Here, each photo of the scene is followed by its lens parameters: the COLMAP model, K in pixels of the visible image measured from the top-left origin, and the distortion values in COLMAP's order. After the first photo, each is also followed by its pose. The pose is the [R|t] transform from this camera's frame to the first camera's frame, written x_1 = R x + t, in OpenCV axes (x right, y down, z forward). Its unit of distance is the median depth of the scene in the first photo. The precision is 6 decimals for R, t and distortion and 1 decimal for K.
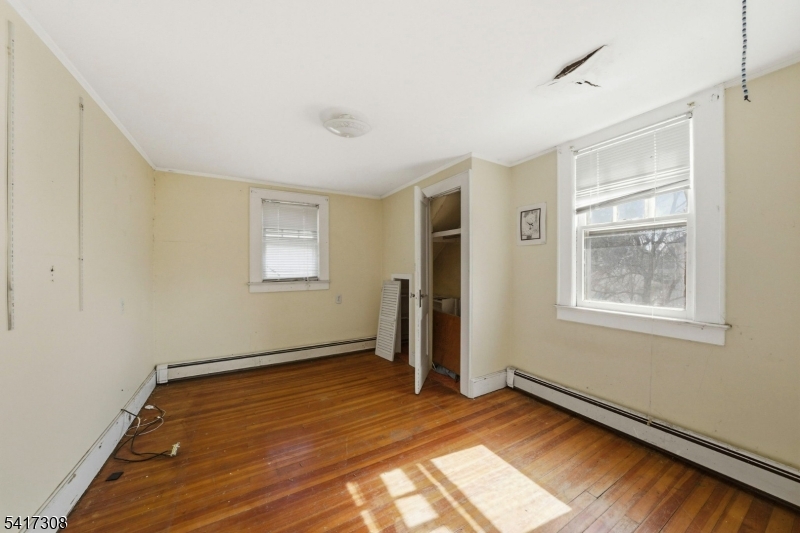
lens RADIAL K [[284.4, 0, 403.7], [0, 284.4, 267.9], [0, 0, 1]] dist [-0.025101, 0.006590]
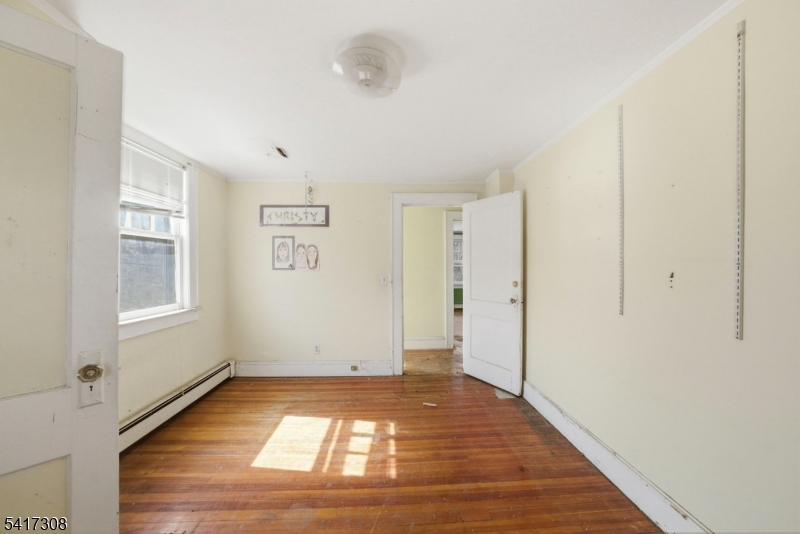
lens RADIAL K [[284.4, 0, 403.7], [0, 284.4, 268.4], [0, 0, 1]] dist [-0.025101, 0.006590]
pose [[-0.887067, 0.004486, 0.461619, -0.712510], [0.007744, 0.999957, 0.005164, -0.026666], [-0.461576, 0.008156, -0.887063, 1.885586]]
